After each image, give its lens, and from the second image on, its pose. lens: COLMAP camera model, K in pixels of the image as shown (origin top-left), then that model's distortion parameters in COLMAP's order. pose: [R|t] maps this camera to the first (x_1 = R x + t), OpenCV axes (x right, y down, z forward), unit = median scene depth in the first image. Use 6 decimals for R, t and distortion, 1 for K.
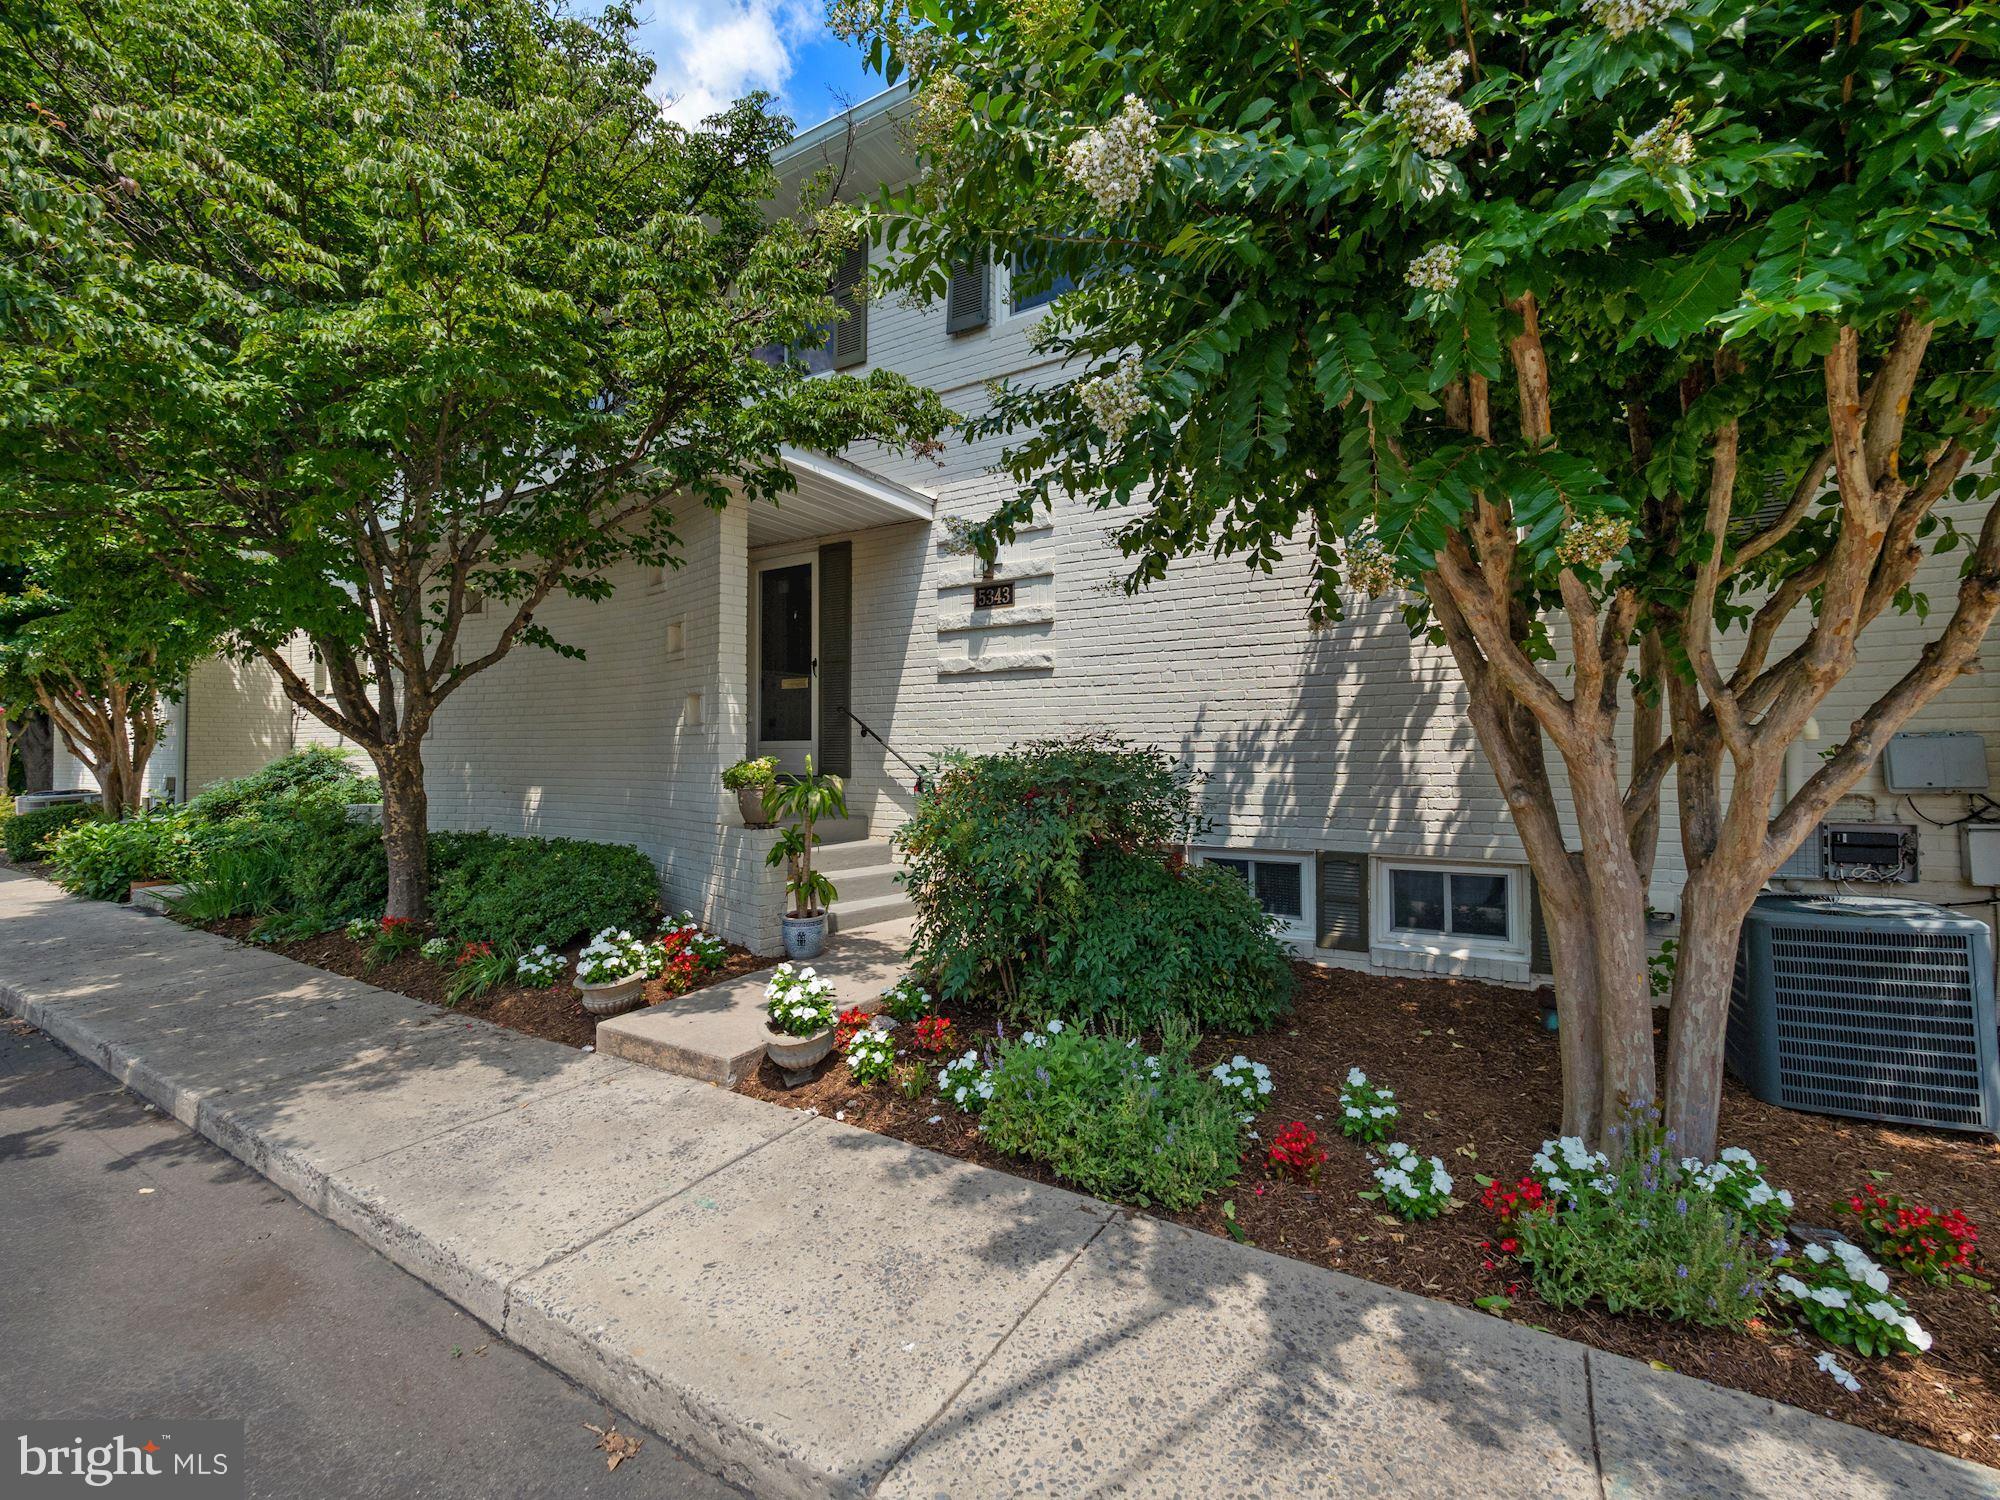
lens RADIAL K [[829.3, 0, 1008.3], [0, 829.3, 745.1], [0, 0, 1]] dist [-0.000445, -0.001098]
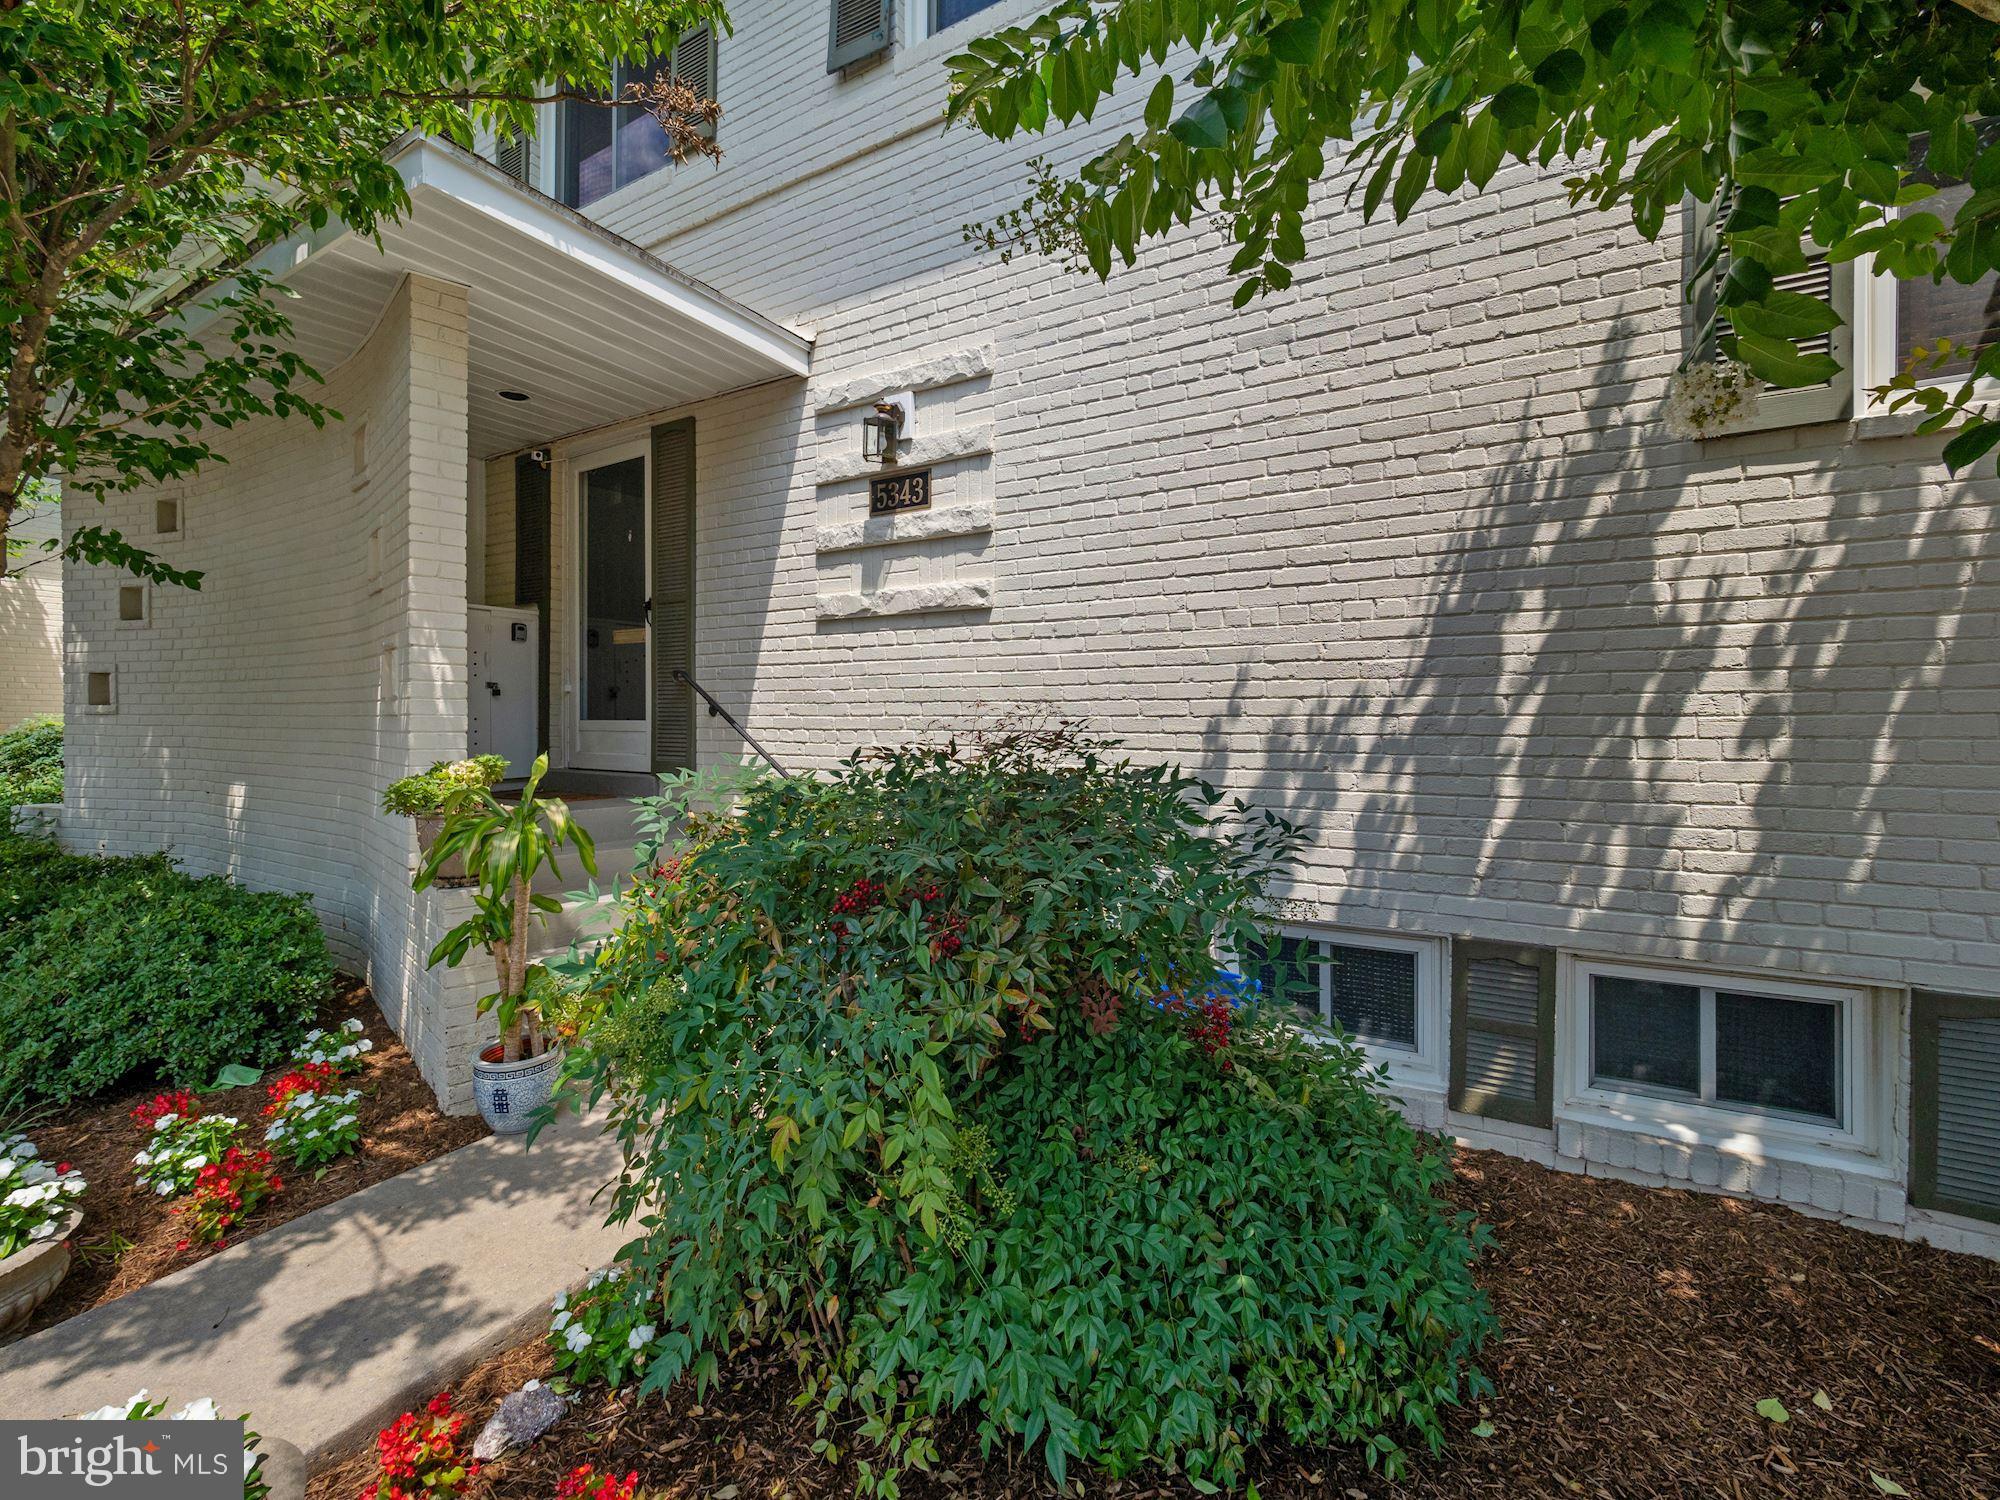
lens RADIAL K [[848.7, 0, 1000.9], [0, 848.7, 737.4], [0, 0, 1]] dist [0.001394, 0.000446]
pose [[0.999966, 0.003623, 0.007433, 0.065913], [-0.003841, 0.999556, 0.029547, -0.018735], [-0.007323, -0.029575, 0.999536, 0.430557]]
